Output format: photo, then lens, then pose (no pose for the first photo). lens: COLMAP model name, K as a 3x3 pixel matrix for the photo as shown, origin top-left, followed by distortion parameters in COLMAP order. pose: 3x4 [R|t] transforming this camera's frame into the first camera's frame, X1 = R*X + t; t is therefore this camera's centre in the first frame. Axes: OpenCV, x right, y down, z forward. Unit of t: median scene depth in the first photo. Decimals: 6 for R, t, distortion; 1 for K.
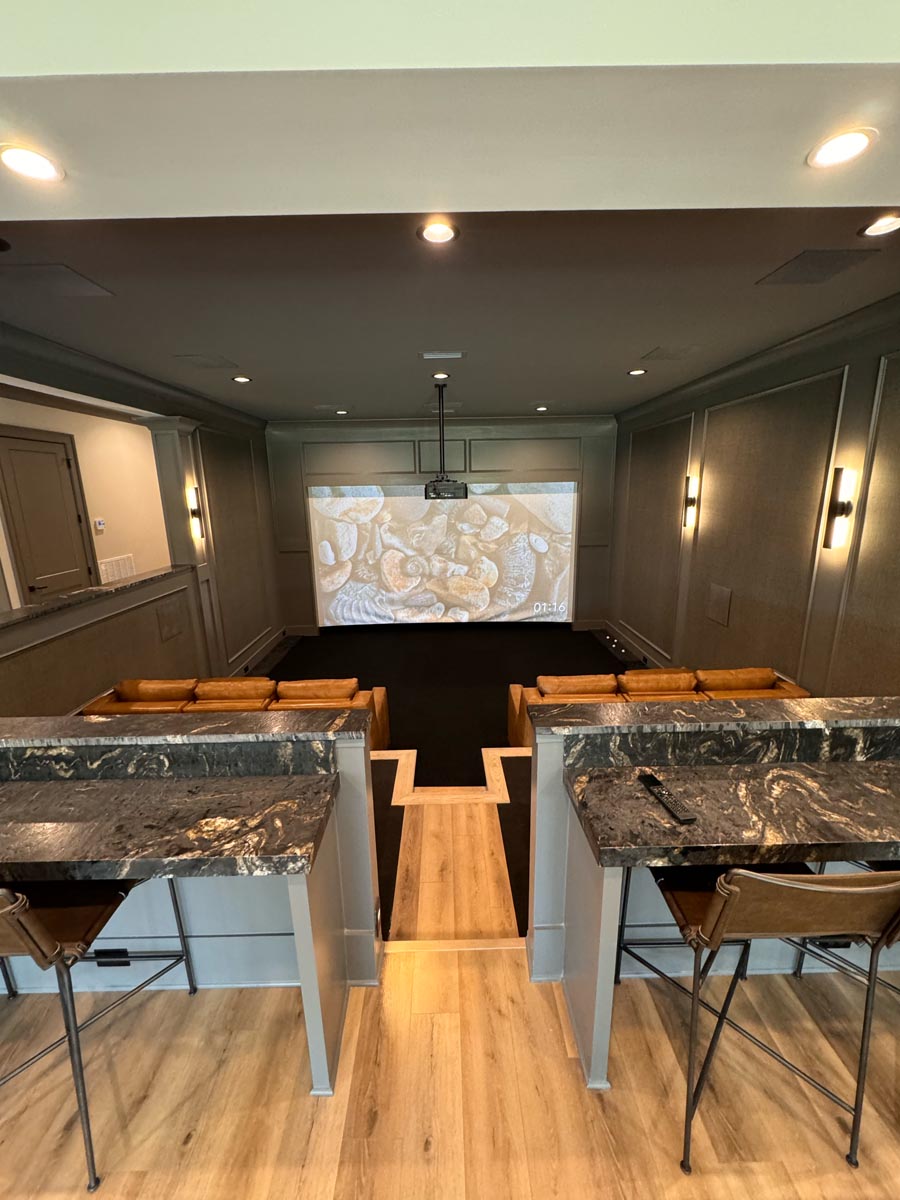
lens RADIAL K [[474.1, 0, 449.6], [0, 474.1, 601.1], [0, 0, 1]] dist [-0.002061, 0.000338]
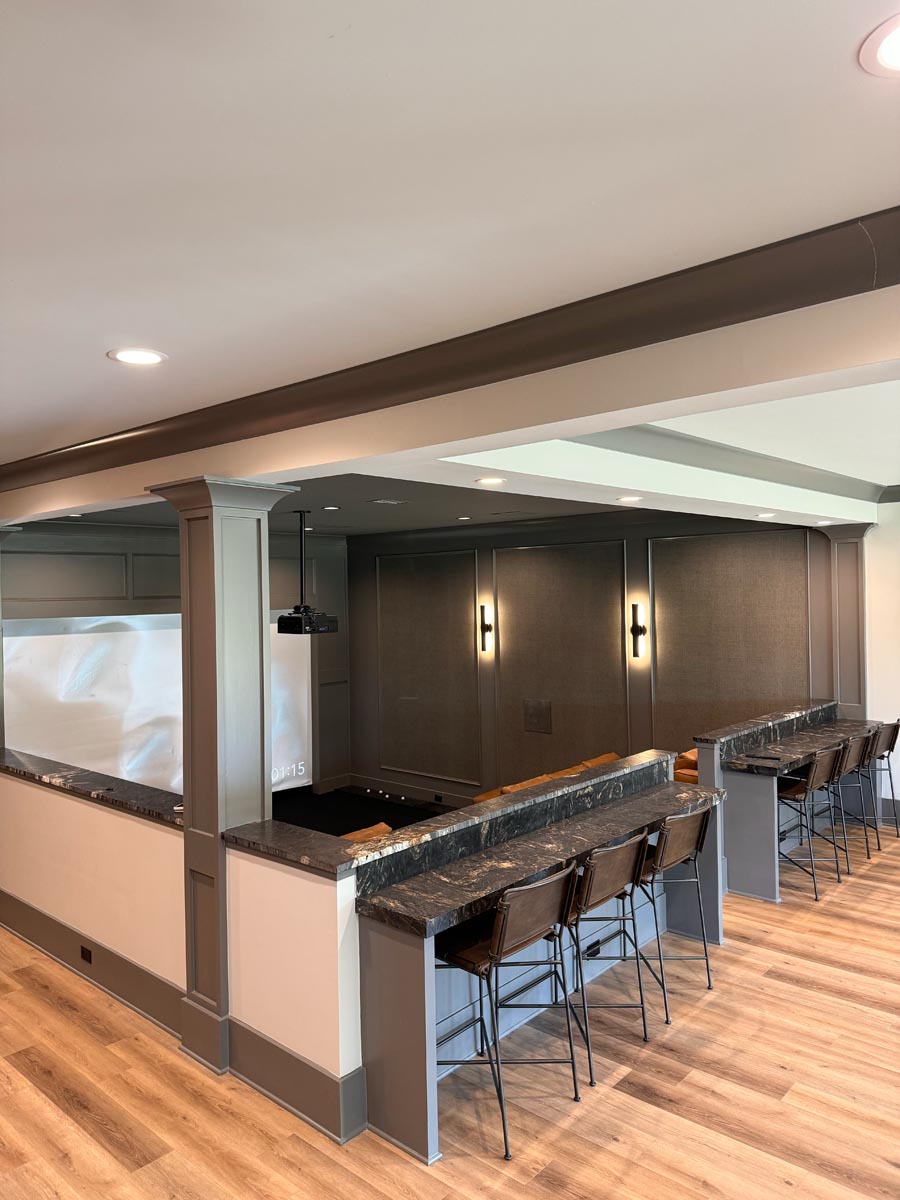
lens RADIAL K [[831.8, 0, 453.5], [0, 831.8, 607.7], [0, 0, 1]] dist [0.052296, -0.039155]
pose [[0.676422, -0.007175, 0.736480, -2.526316], [0.173842, 0.973254, -0.150184, 0.046050], [-0.715705, 0.229618, 0.659577, -0.545518]]
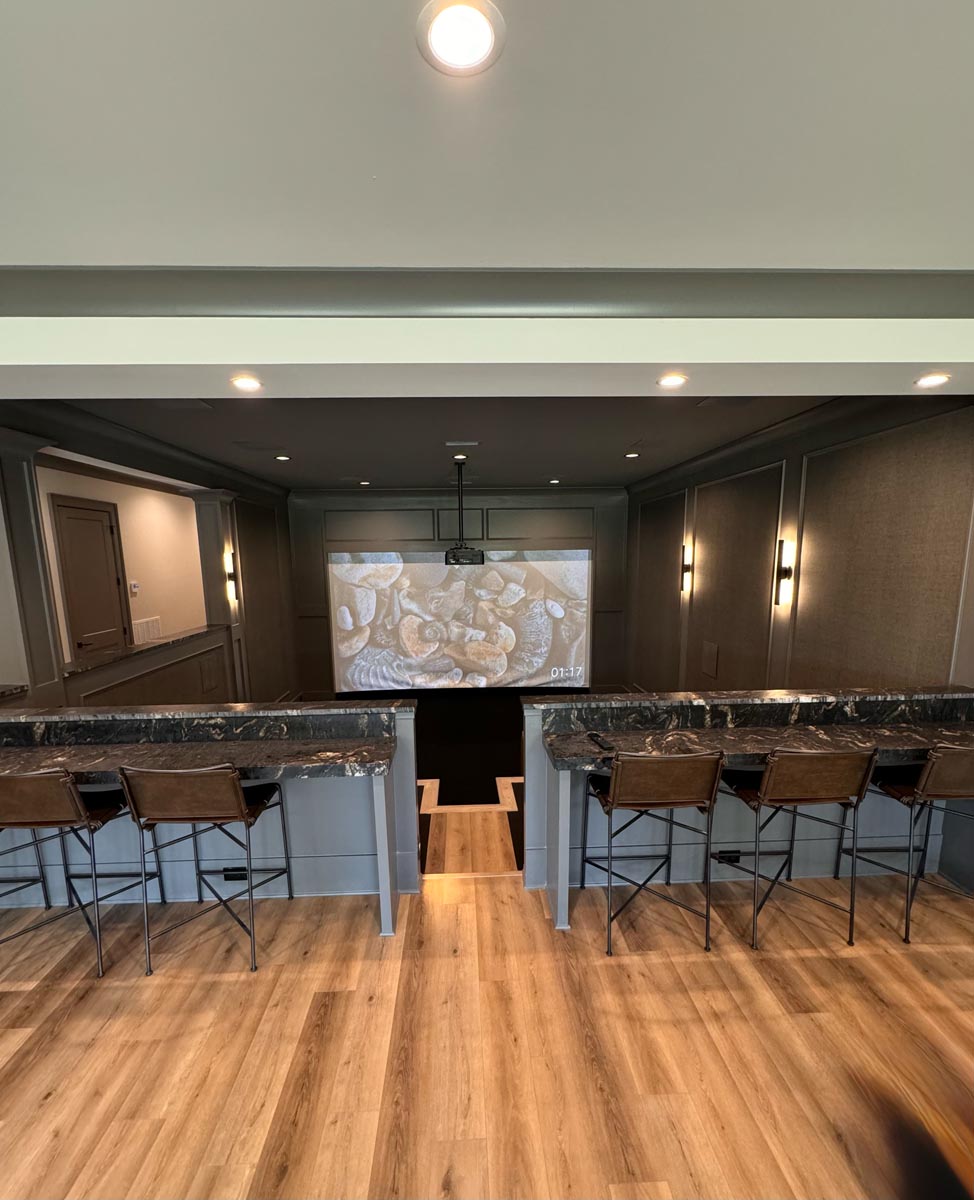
lens RADIAL K [[537.2, 0, 483.4], [0, 537.2, 653.3], [0, 0, 1]] dist [-0.000458, -0.000154]
pose [[0.999538, -0.000152, 0.030380, -0.004091], [0.001785, 0.998554, -0.053727, 0.149944], [-0.030327, 0.053756, 0.998093, -0.614390]]
